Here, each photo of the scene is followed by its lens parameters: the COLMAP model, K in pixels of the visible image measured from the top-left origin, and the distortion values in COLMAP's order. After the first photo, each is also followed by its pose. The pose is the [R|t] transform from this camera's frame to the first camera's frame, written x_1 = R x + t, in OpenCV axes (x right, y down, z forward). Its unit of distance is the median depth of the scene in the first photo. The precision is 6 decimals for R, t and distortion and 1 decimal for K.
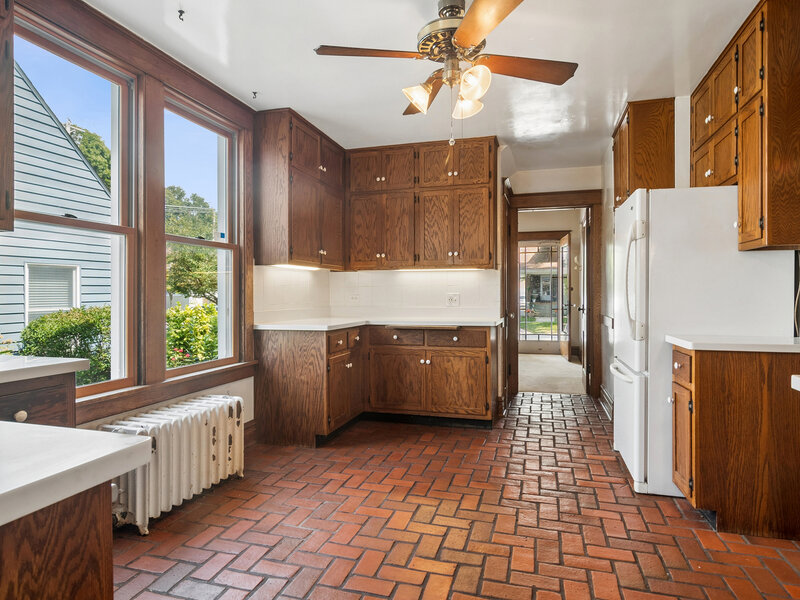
lens RADIAL K [[487.8, 0, 399.7], [0, 487.8, 294.4], [0, 0, 1]] dist [-0.002491, -0.000129]
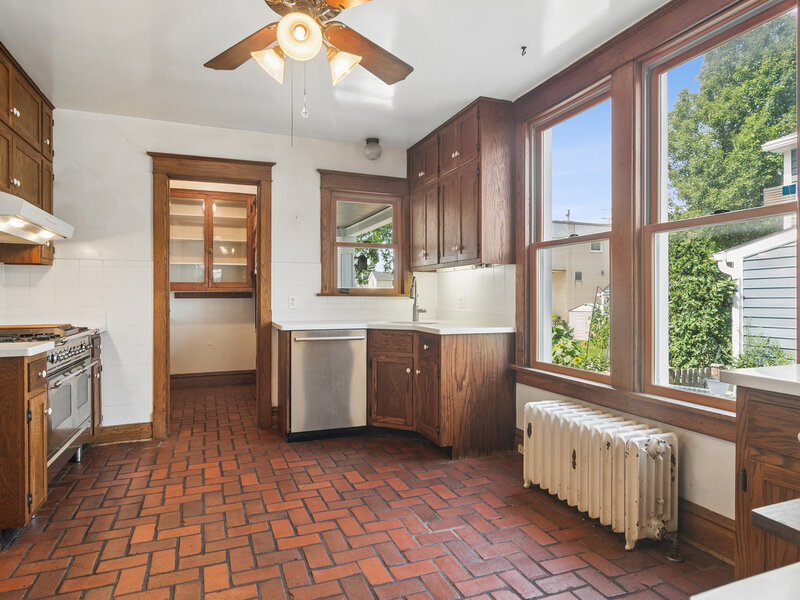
lens RADIAL K [[487.8, 0, 401.1], [0, 487.8, 296.3], [0, 0, 1]] dist [-0.002491, -0.000129]
pose [[-0.785145, 0.002776, -0.619306, 0.393694], [0.002597, 0.999996, 0.001190, -0.000524], [0.619307, -0.000674, -0.785149, 1.393097]]
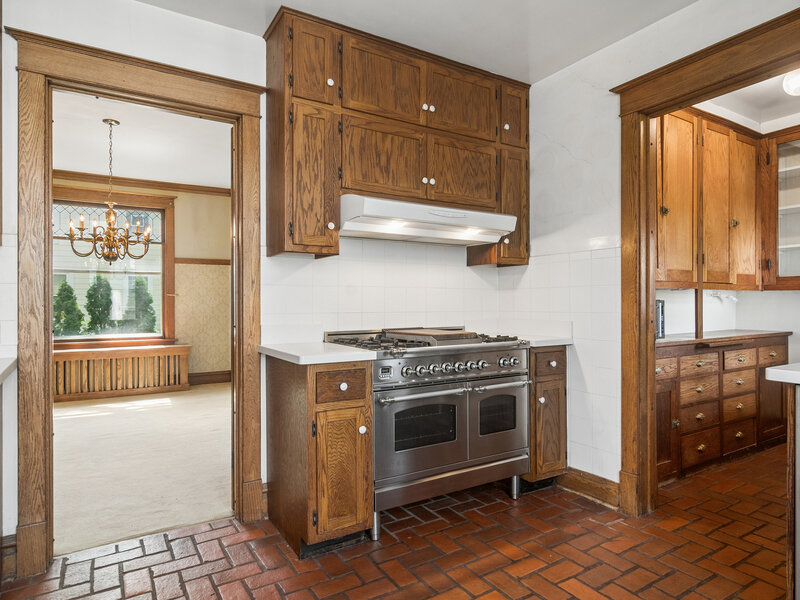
lens RADIAL K [[487.8, 0, 400.8], [0, 487.8, 303.1], [0, 0, 1]] dist [-0.002491, -0.000129]
pose [[-0.749960, -0.004277, 0.661469, -0.180948], [0.001541, 0.999965, 0.008212, -0.002819], [-0.661481, 0.007178, -0.749927, 0.880849]]
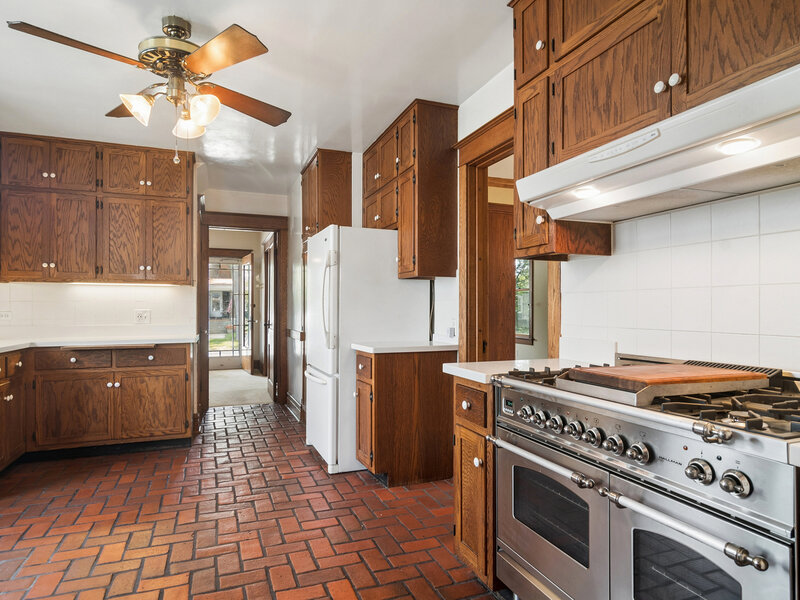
lens RADIAL K [[487.8, 0, 398.3], [0, 487.8, 308.5], [0, 0, 1]] dist [-0.002491, -0.000129]
pose [[0.790439, 0.003079, 0.612533, -0.116026], [-0.000051, 0.999988, -0.004961, -0.000268], [-0.612541, 0.003890, 0.790429, -0.061770]]
